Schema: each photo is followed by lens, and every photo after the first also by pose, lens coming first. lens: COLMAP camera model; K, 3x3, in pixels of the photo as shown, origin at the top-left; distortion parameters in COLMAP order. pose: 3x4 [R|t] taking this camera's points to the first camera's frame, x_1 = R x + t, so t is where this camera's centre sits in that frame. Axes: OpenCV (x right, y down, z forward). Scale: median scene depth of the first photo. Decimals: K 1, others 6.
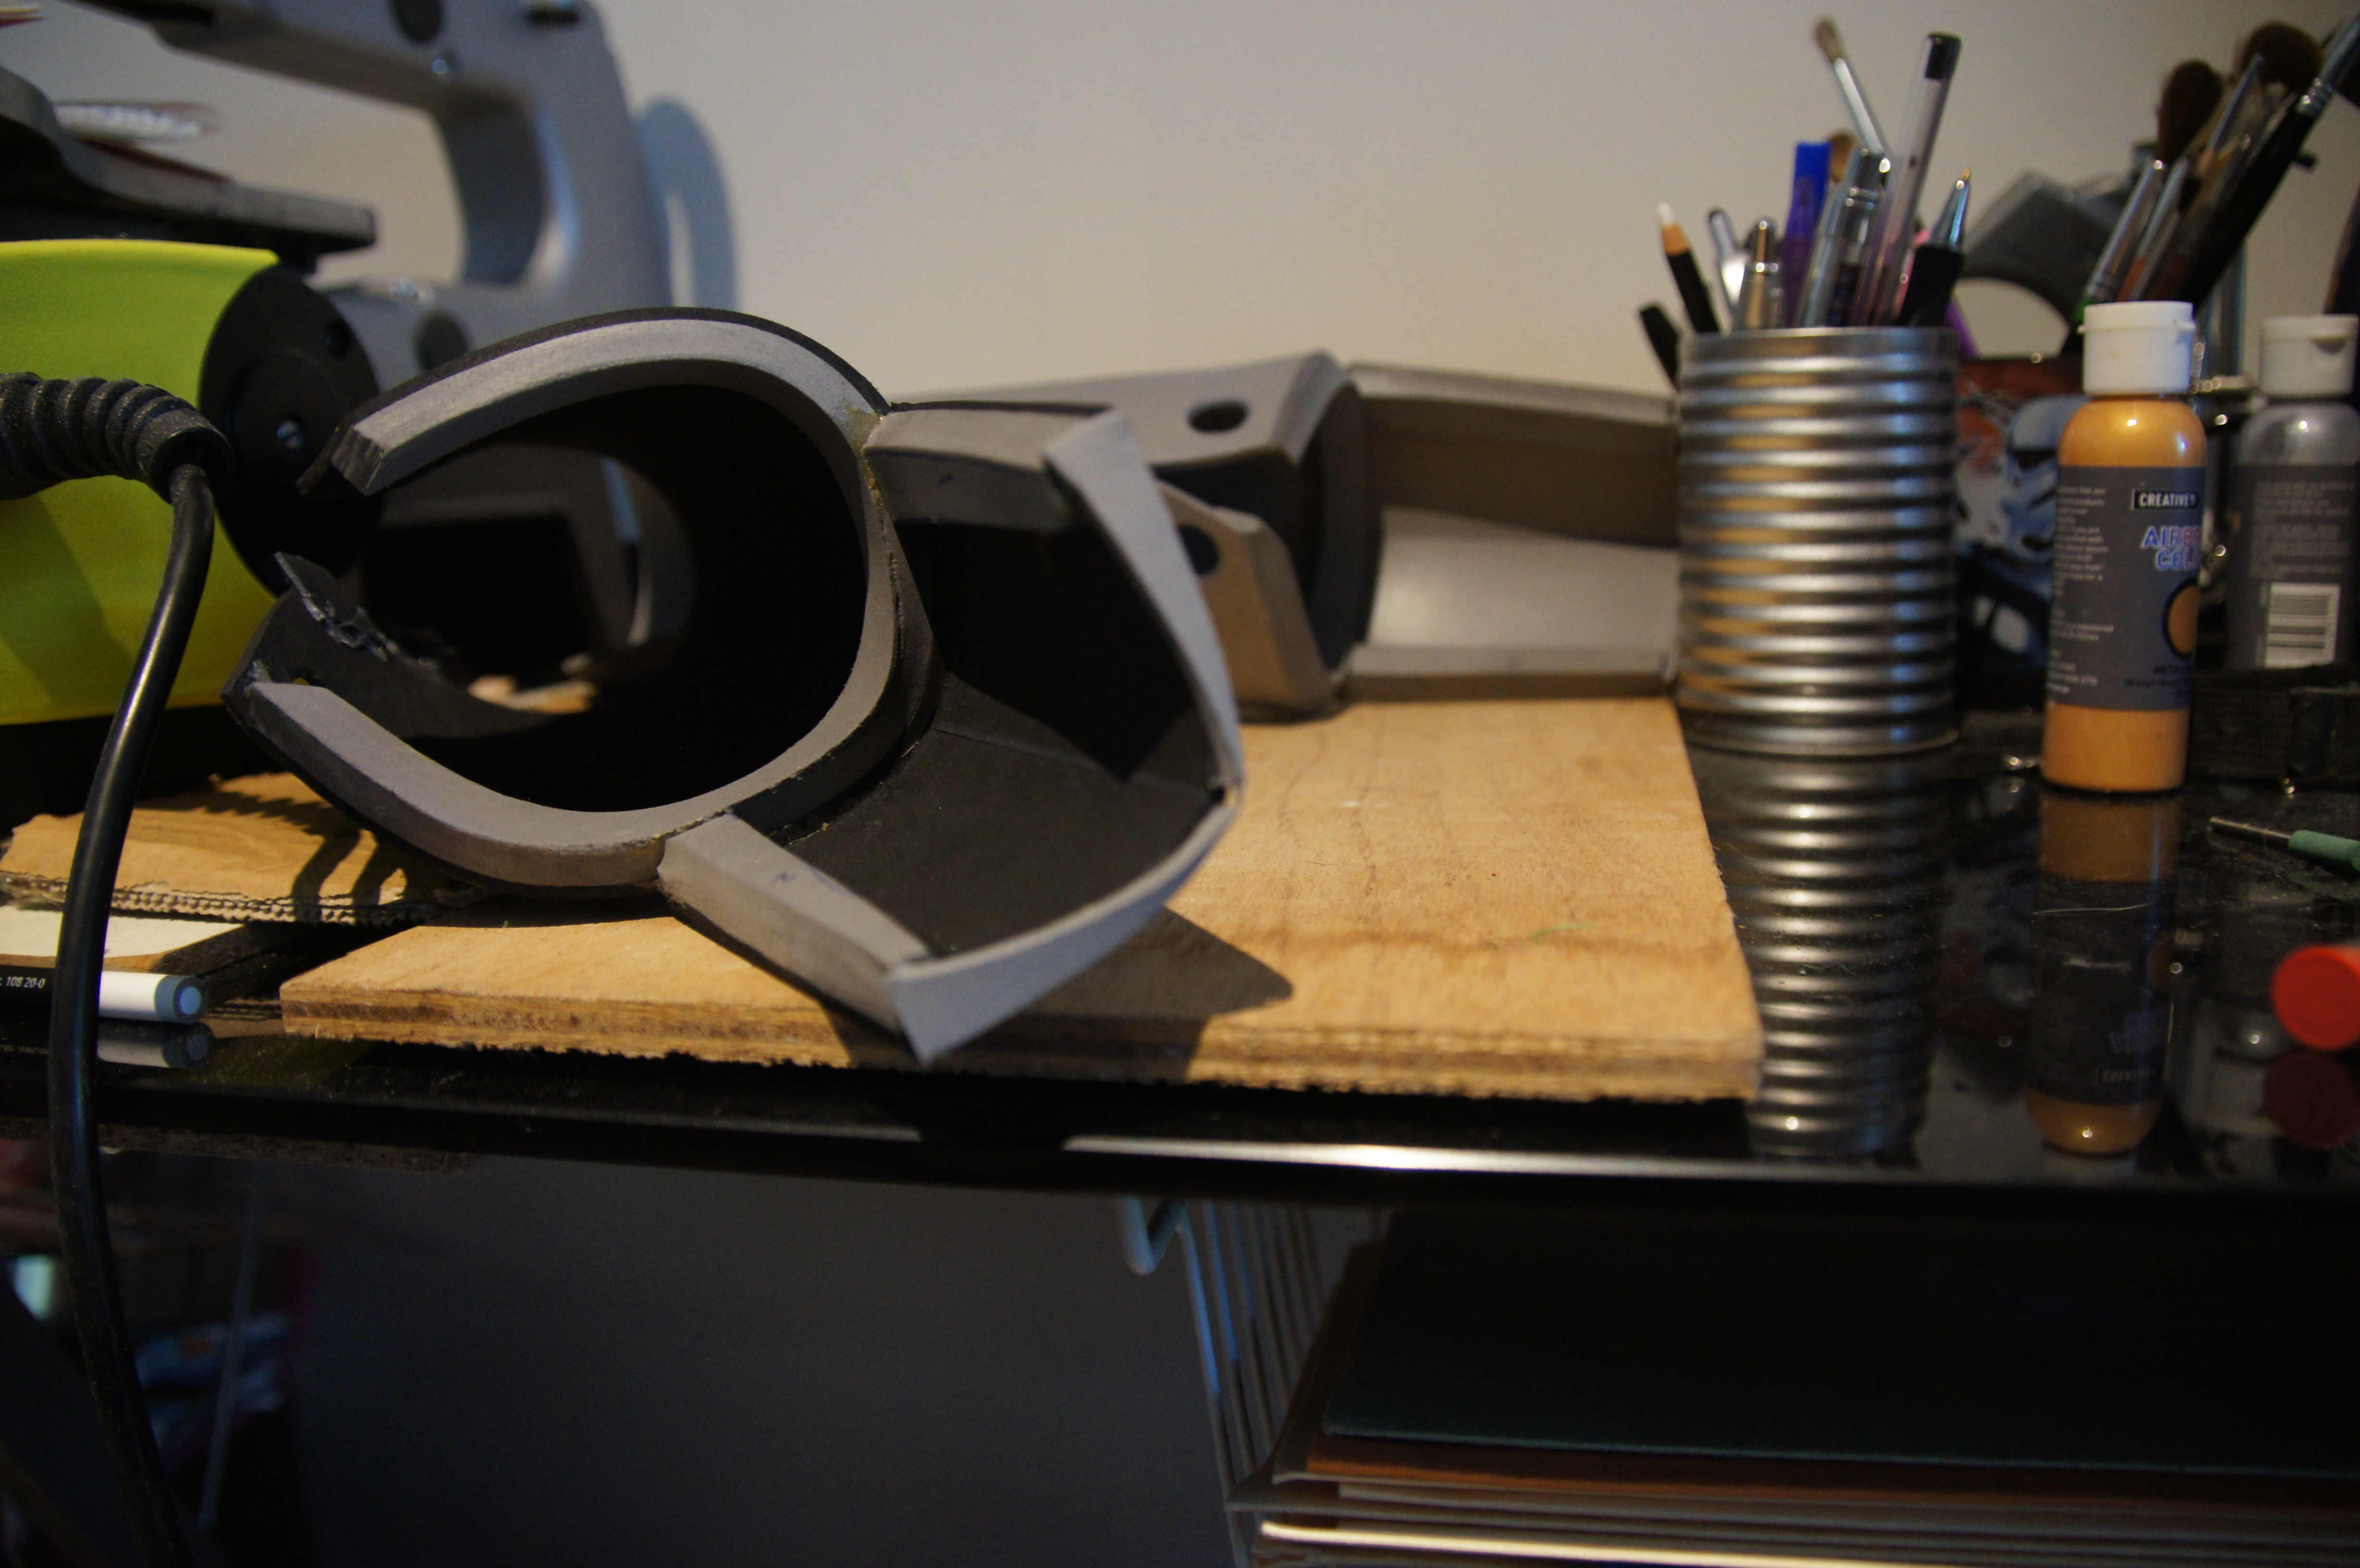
lens RADIAL K [[1793.5, 0, 1179.7], [0, 1793.5, 774.4], [0, 0, 1]] dist [-0.148086, 0.052088]
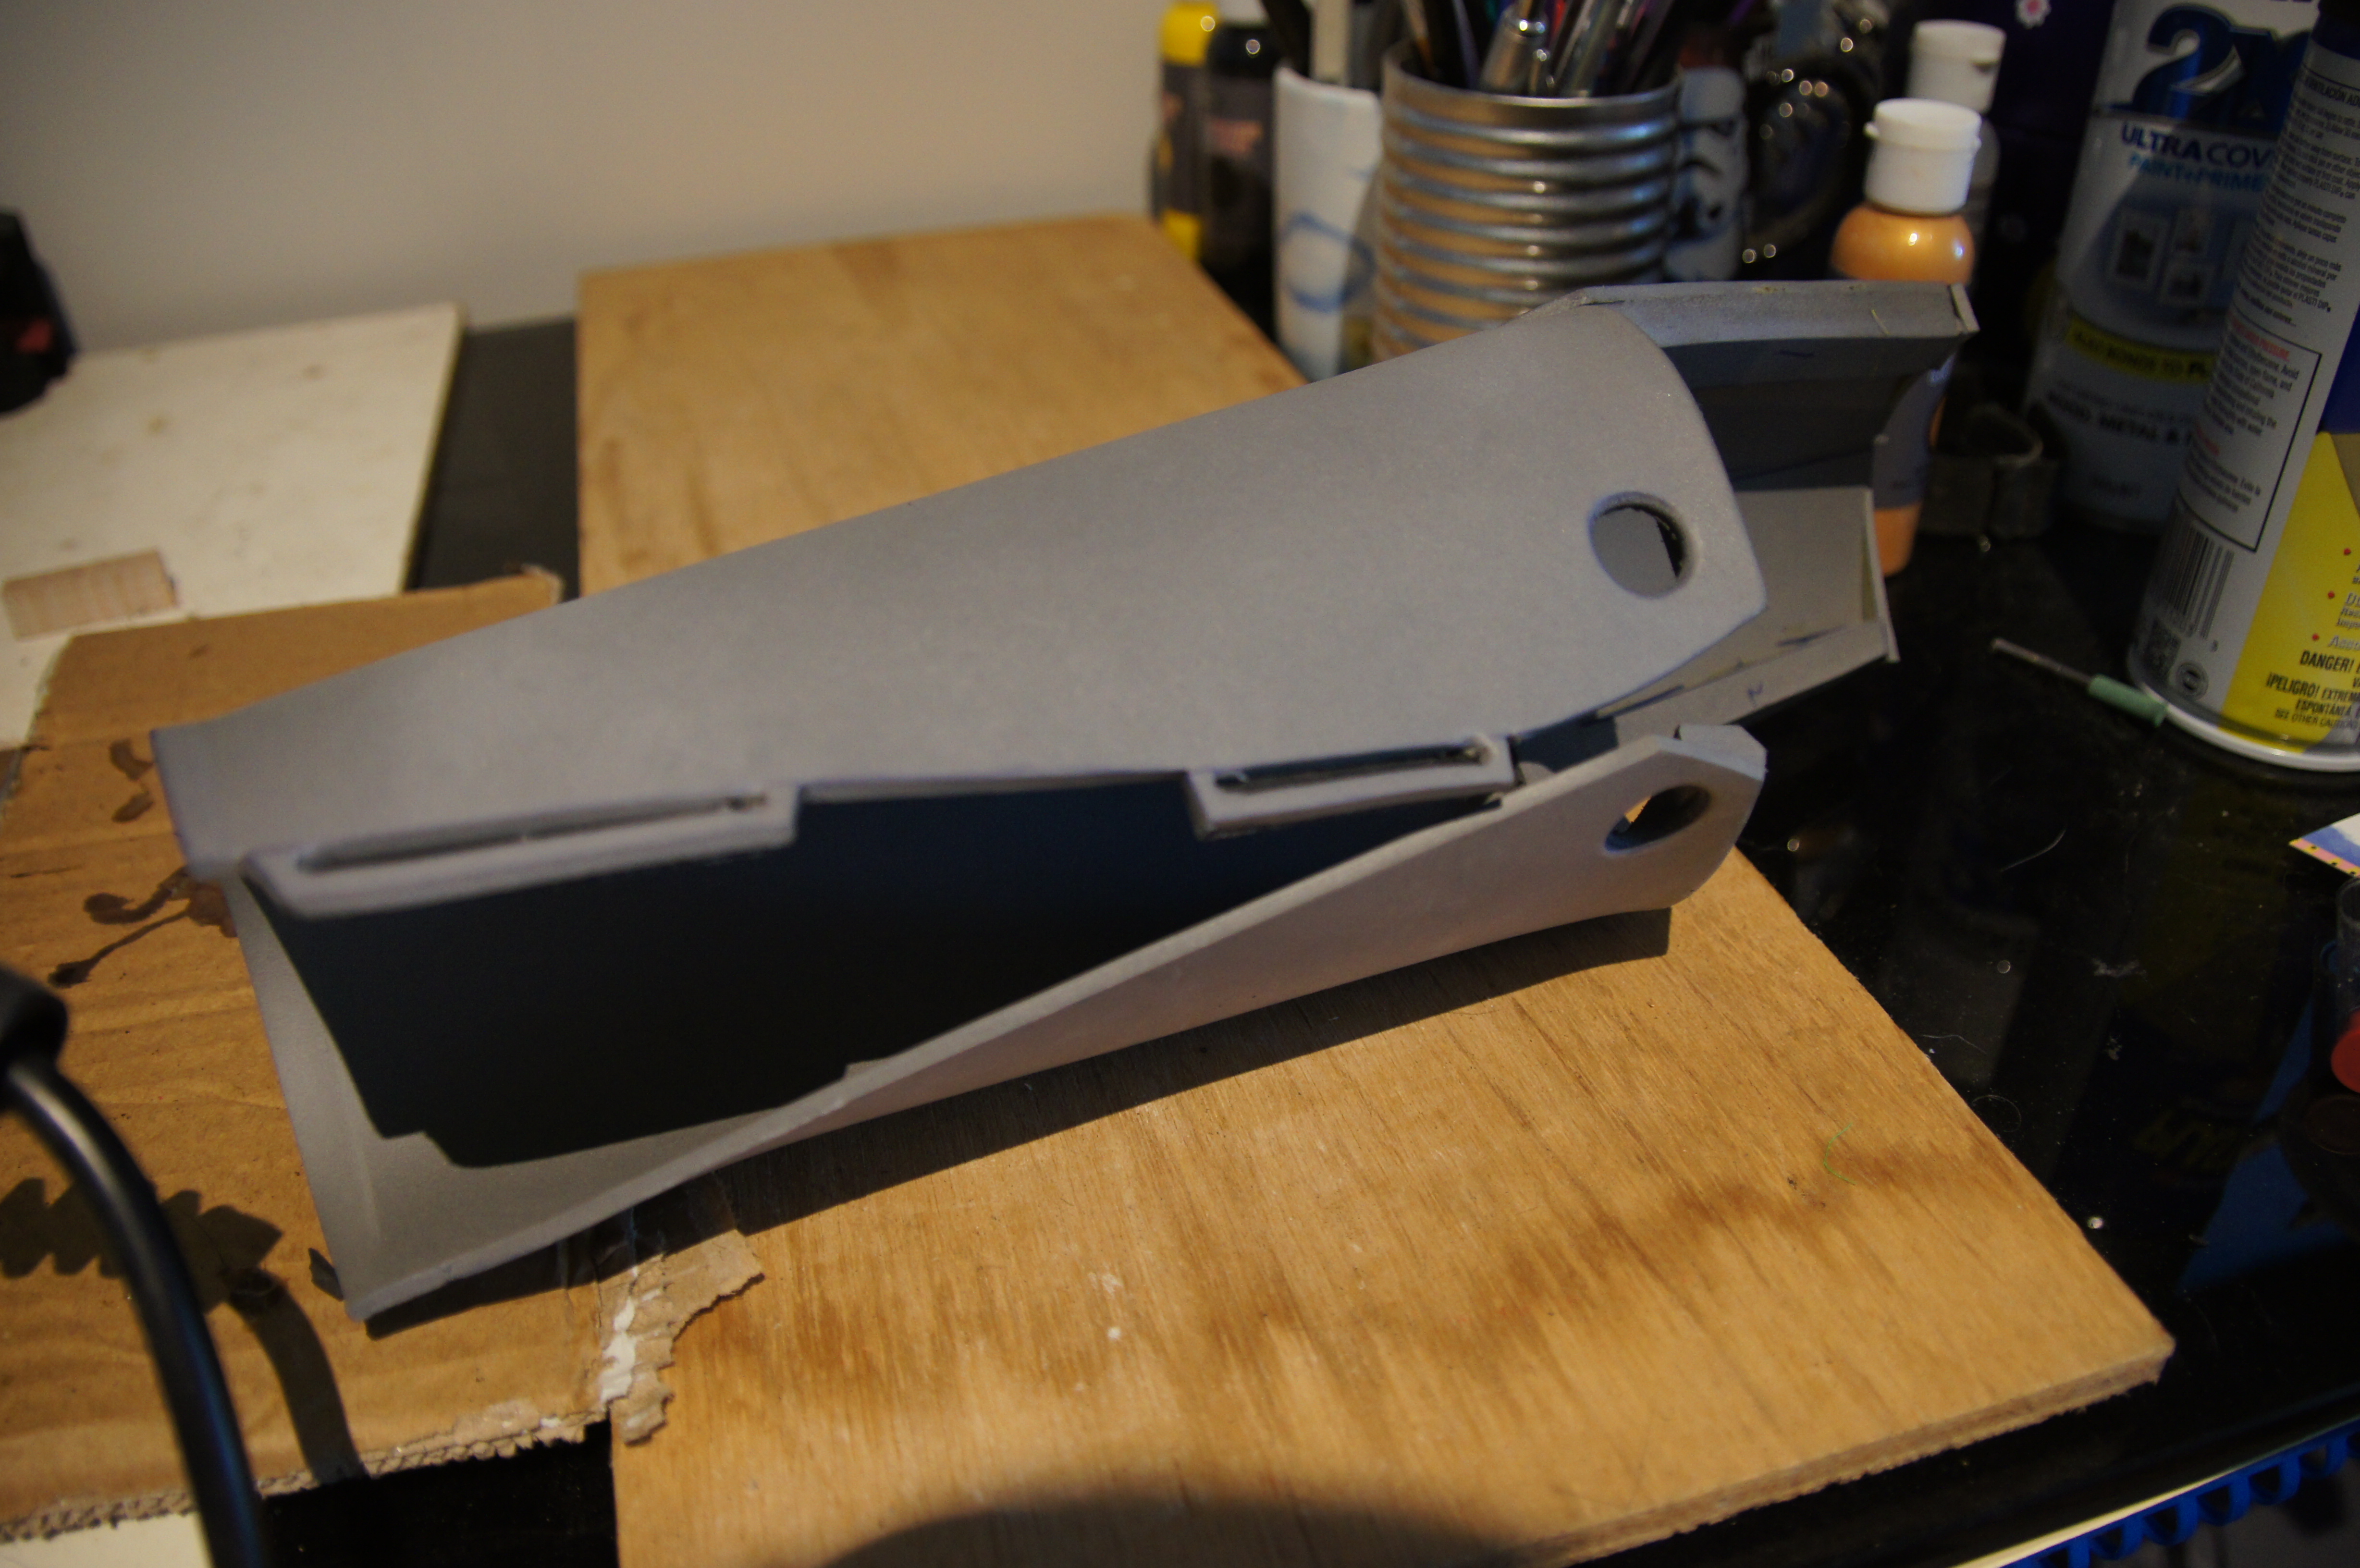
lens RADIAL K [[1793.5, 0, 1188.5], [0, 1793.5, 796.5], [0, 0, 1]] dist [-0.148086, 0.052088]
pose [[0.883694, -0.249605, 0.395957, -0.305457], [0.075051, 0.910560, 0.406507, -0.347441], [-0.462009, -0.329511, 0.823390, 0.248694]]
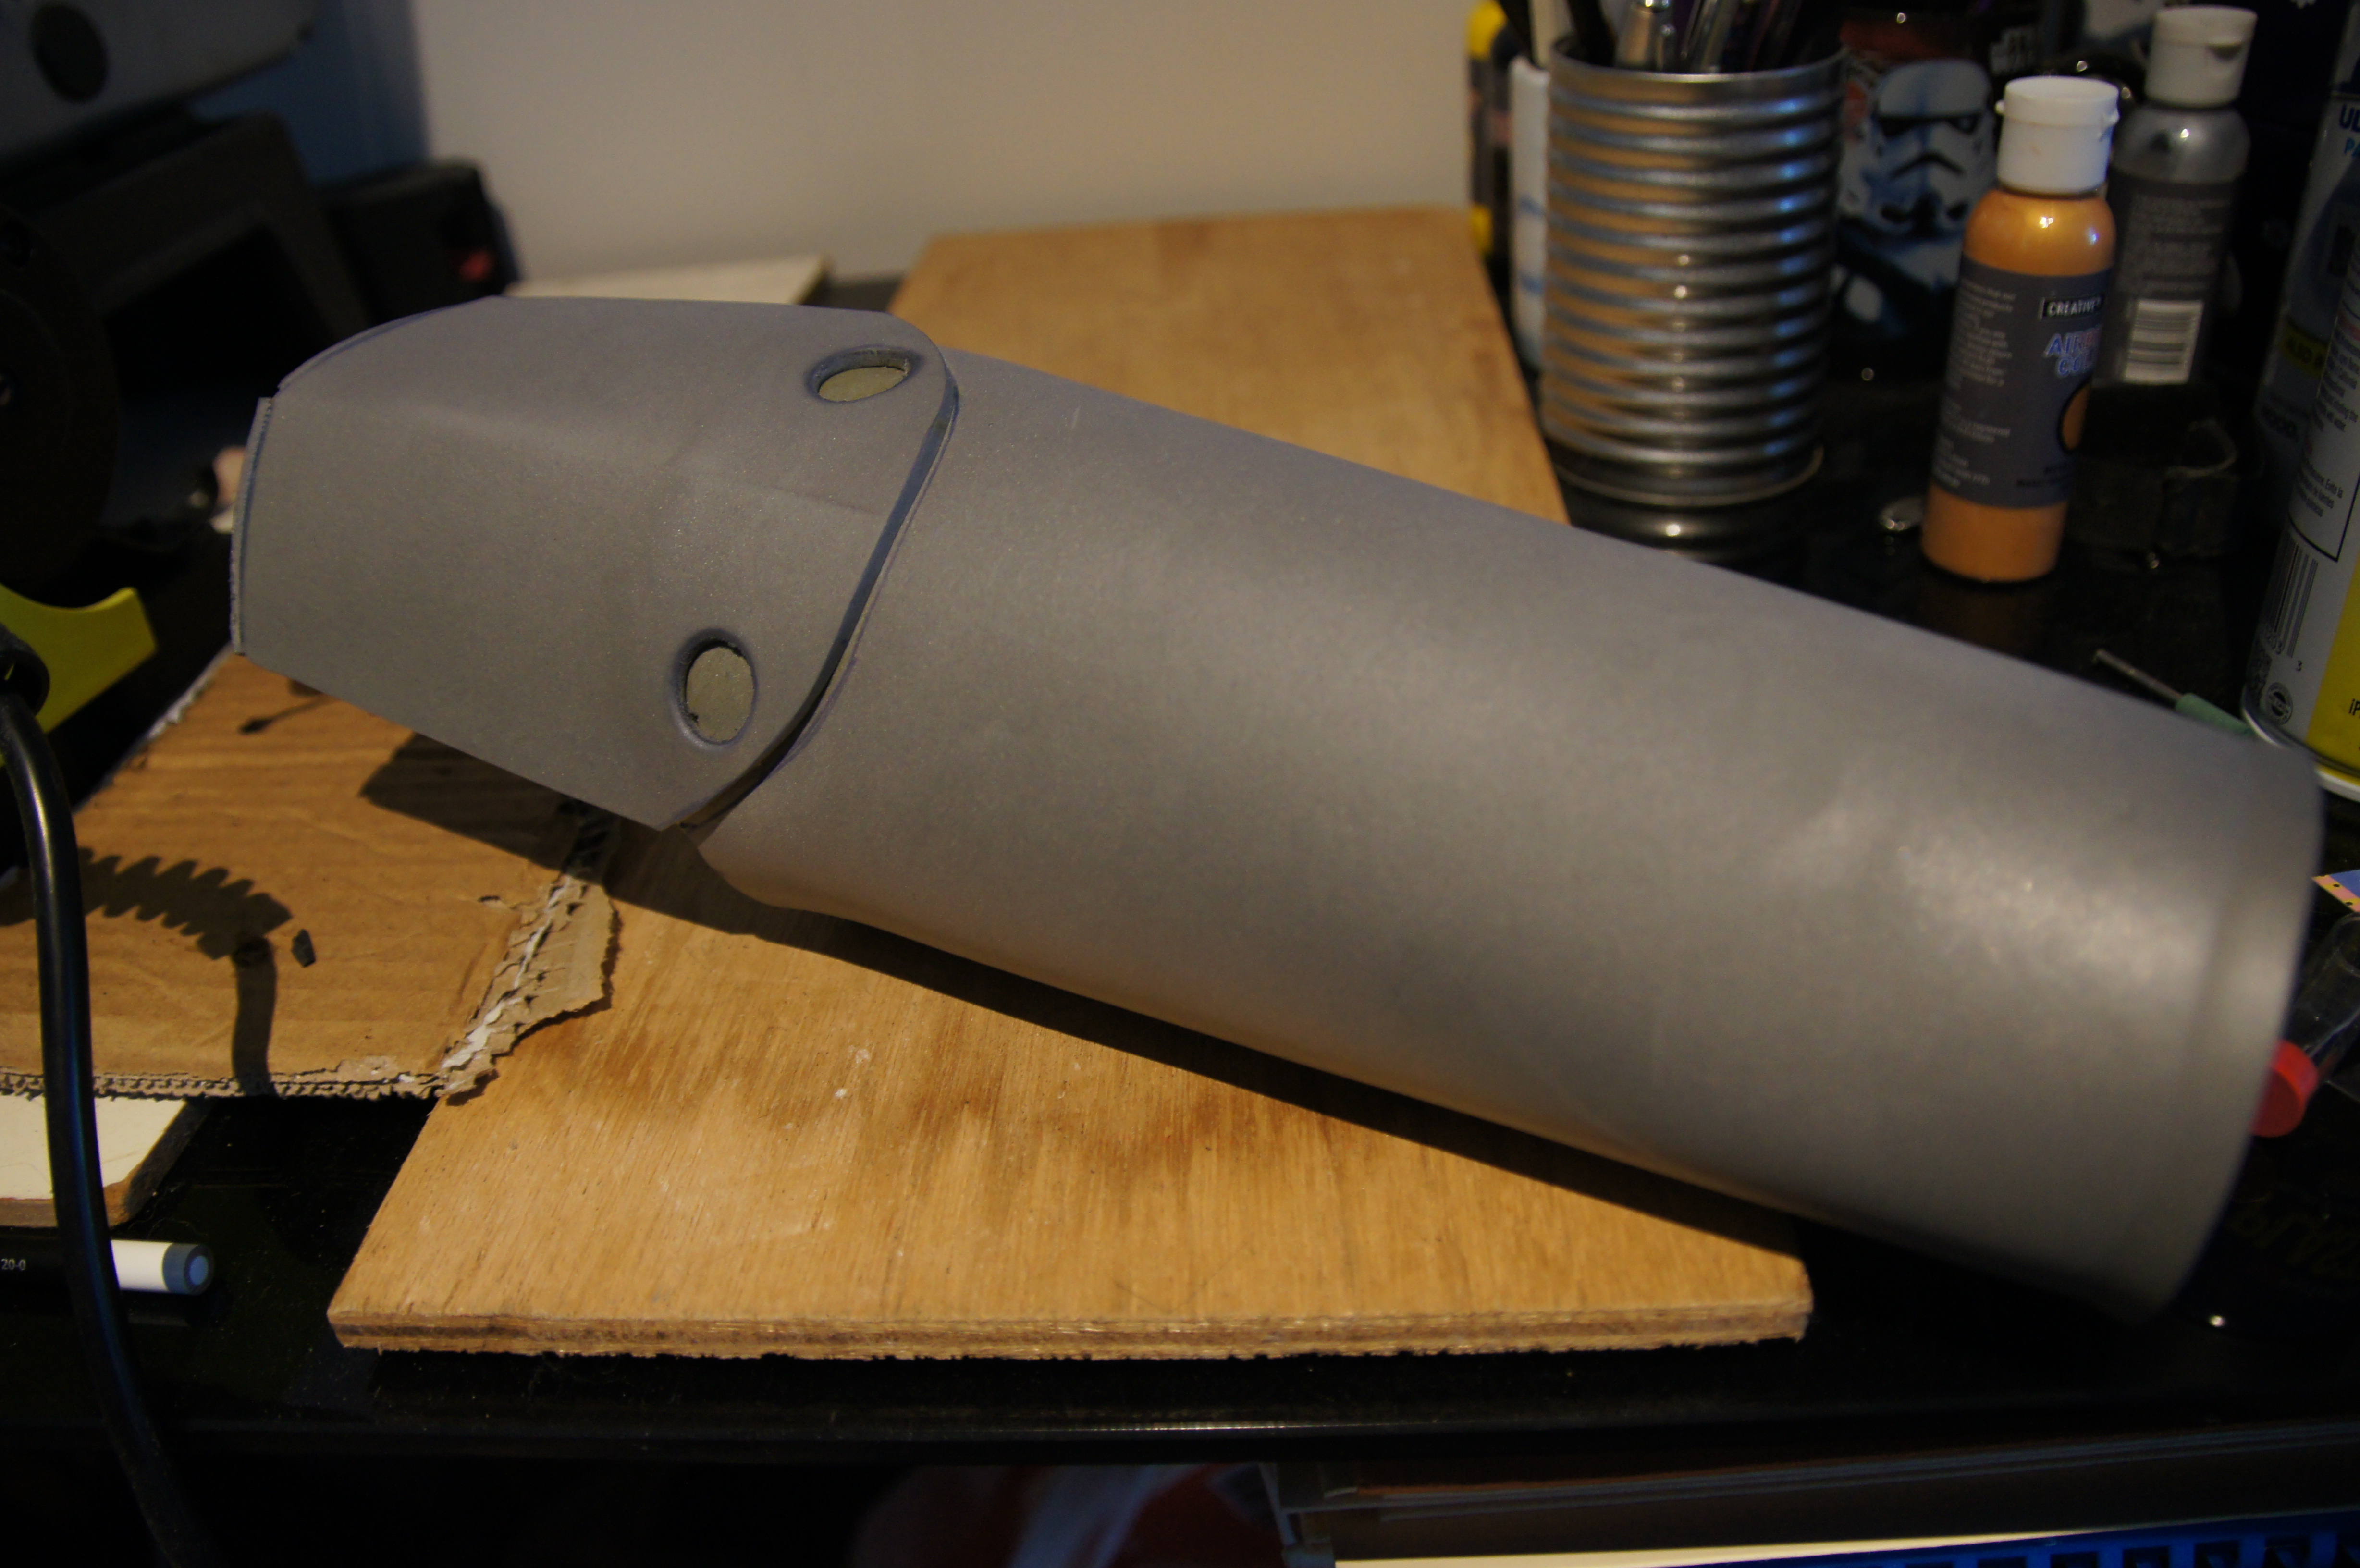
lens RADIAL K [[1793.5, 0, 1174.7], [0, 1793.5, 779.2], [0, 0, 1]] dist [-0.148086, 0.052088]
pose [[0.984520, -0.125775, 0.122070, -0.080437], [0.073719, 0.929007, 0.362646, -0.294387], [-0.159016, -0.348034, 0.923897, 0.081742]]
